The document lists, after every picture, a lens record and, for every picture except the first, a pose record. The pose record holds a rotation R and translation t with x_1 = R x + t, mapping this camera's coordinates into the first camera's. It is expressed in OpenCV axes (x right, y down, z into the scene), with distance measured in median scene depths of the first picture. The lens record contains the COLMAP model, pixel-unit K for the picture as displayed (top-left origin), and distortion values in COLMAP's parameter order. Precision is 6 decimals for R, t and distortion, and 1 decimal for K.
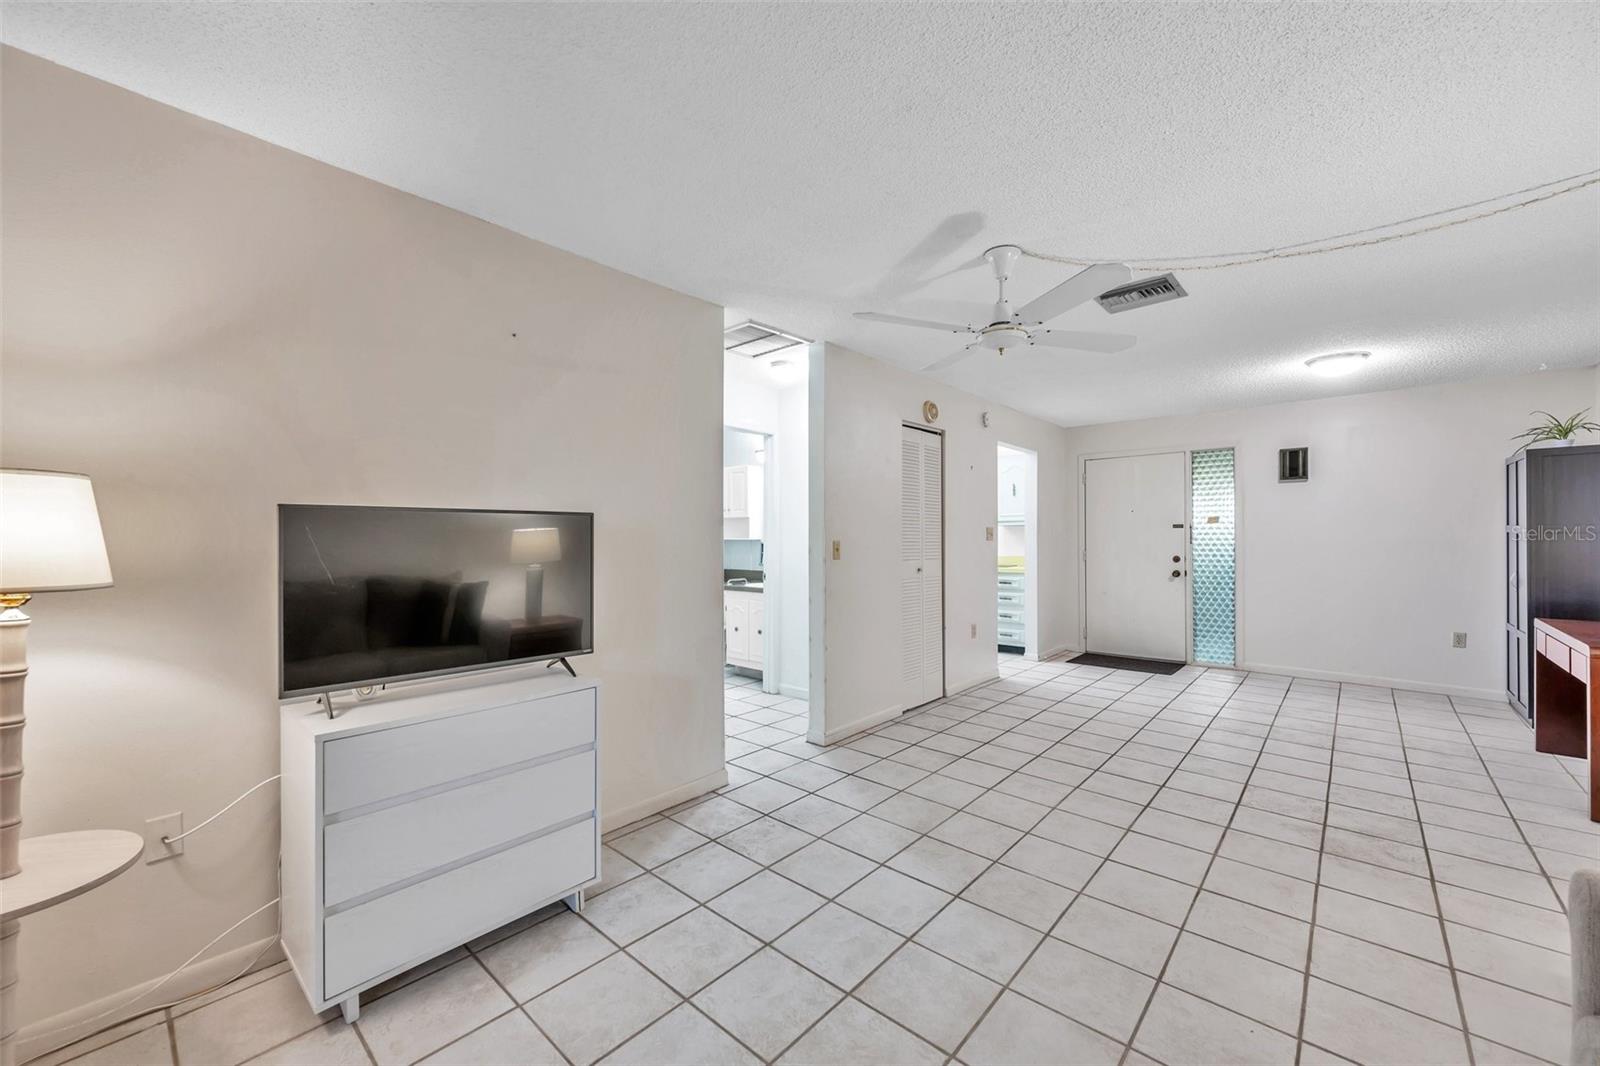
lens RADIAL K [[627.6, 0, 800.5], [0, 627.6, 538.5], [0, 0, 1]] dist [-0.001452, 0.000416]
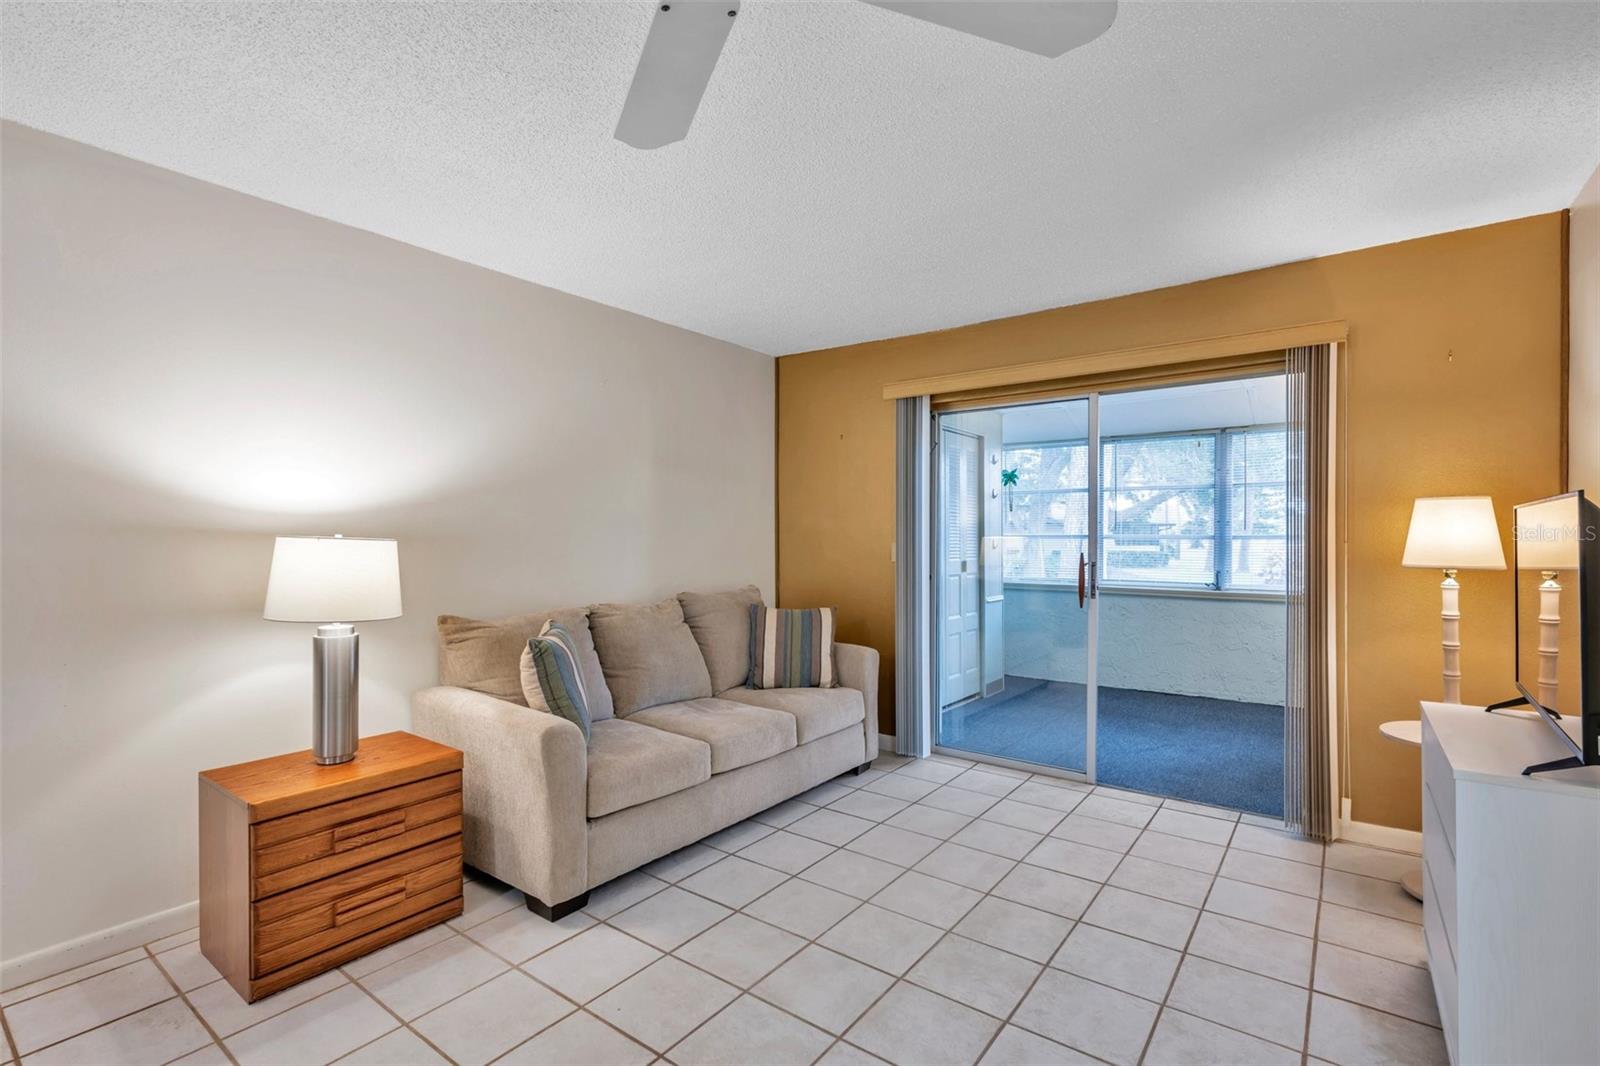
lens RADIAL K [[734.5, 0, 800.0], [0, 734.5, 533.0], [0, 0, 1]] dist [0.001596, -0.000130]
pose [[-0.996487, 0.003304, -0.083685, 0.174395], [0.003244, 0.999994, 0.000855, -0.005206], [0.083687, 0.000581, -0.996492, 0.759383]]
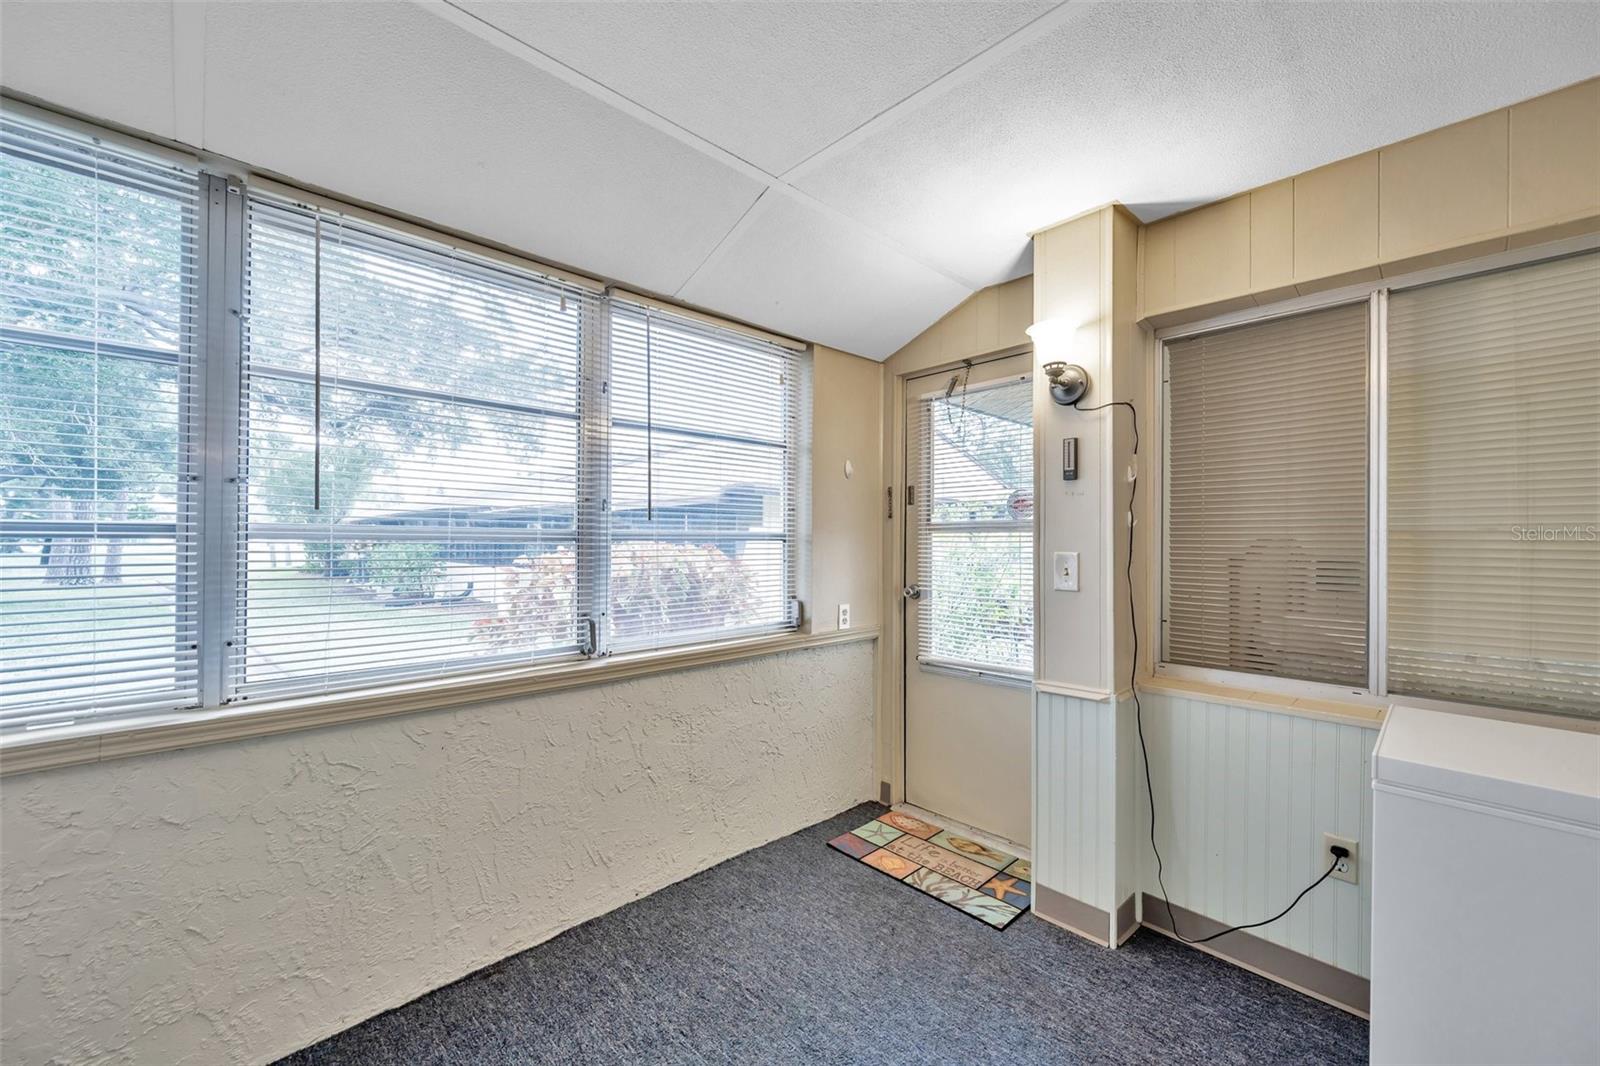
lens RADIAL K [[639.1, 0, 781.2], [0, 639.1, 537.9], [0, 0, 1]] dist [0.000815, 0.000198]
pose [[-0.075889, 0.001006, -0.997116, -0.177986], [-0.007021, 0.999974, 0.001543, 0.005435], [0.997092, 0.007118, -0.075880, -0.218739]]
